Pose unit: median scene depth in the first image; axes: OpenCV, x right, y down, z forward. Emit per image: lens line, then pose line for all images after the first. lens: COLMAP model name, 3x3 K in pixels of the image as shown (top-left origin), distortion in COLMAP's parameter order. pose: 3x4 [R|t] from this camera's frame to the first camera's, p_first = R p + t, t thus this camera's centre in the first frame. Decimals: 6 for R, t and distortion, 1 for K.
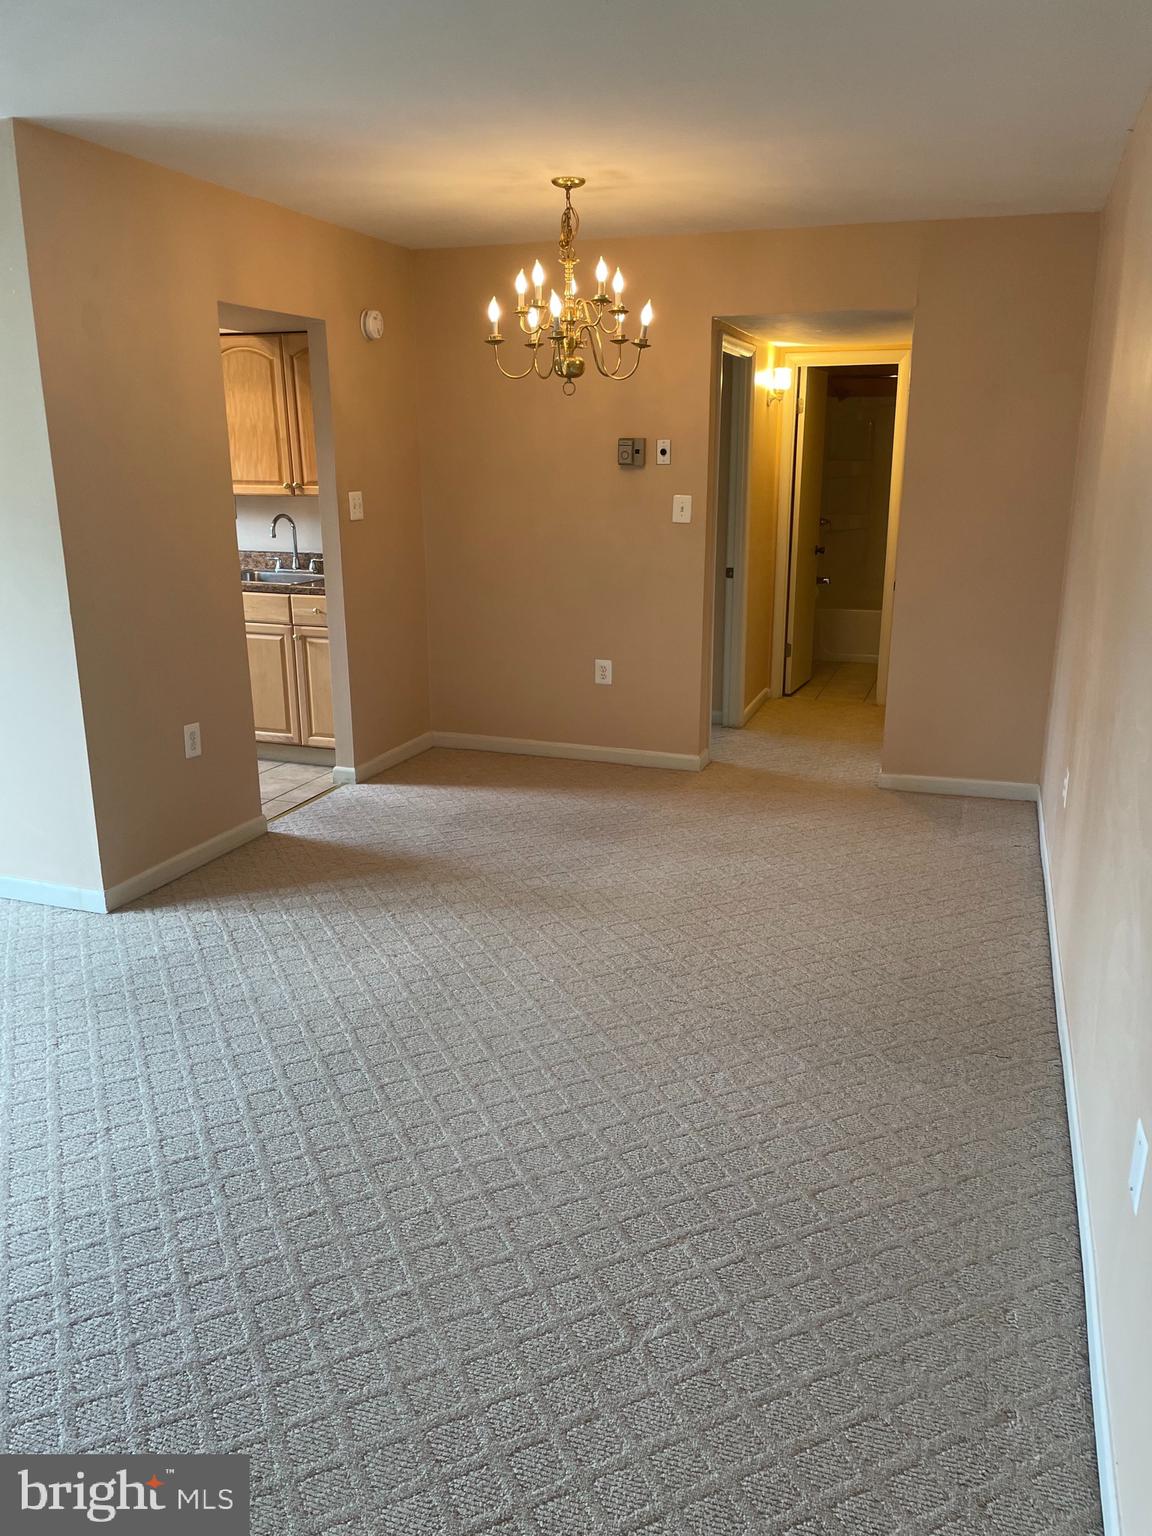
lens RADIAL K [[1179.1, 0, 576.7], [0, 1179.1, 767.8], [0, 0, 1]] dist [0.032573, -0.029553]
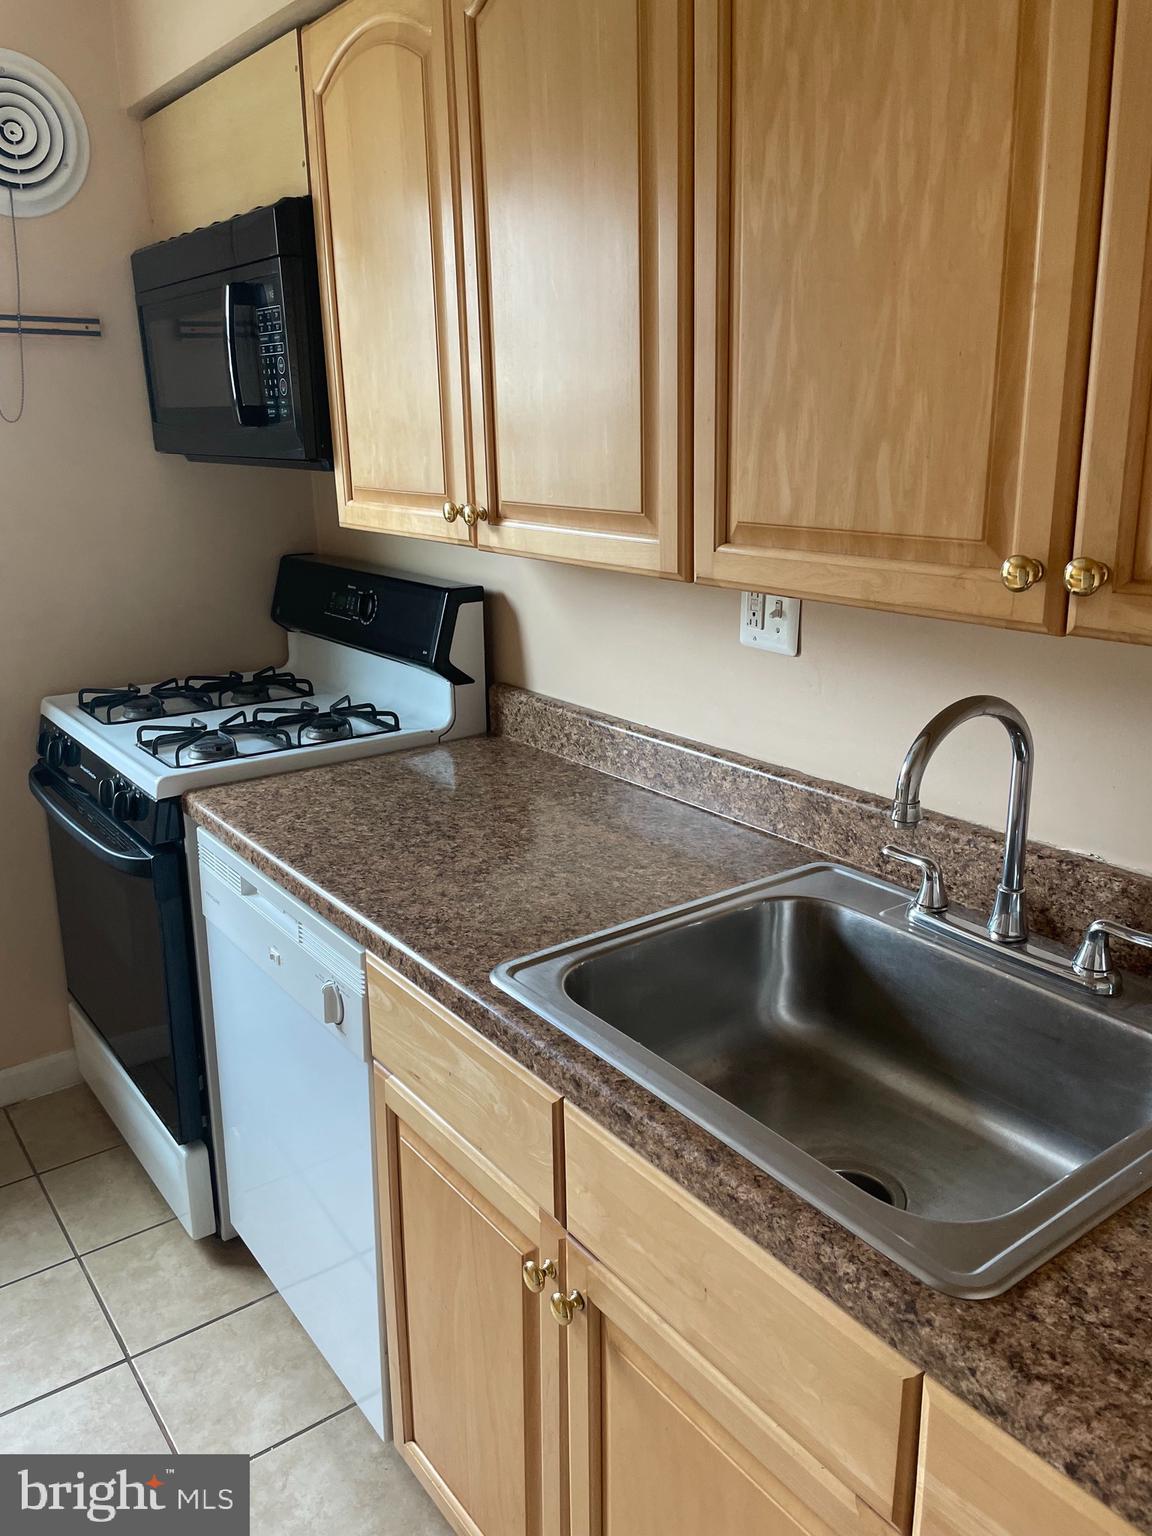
lens RADIAL K [[1179.1, 0, 589.3], [0, 1179.1, 766.6], [0, 0, 1]] dist [0.032573, -0.029553]
pose [[0.836242, 0.145682, -0.528655, -0.203314], [-0.136787, 0.989007, 0.056169, -0.211428], [0.531027, 0.025343, 0.846976, 0.823803]]
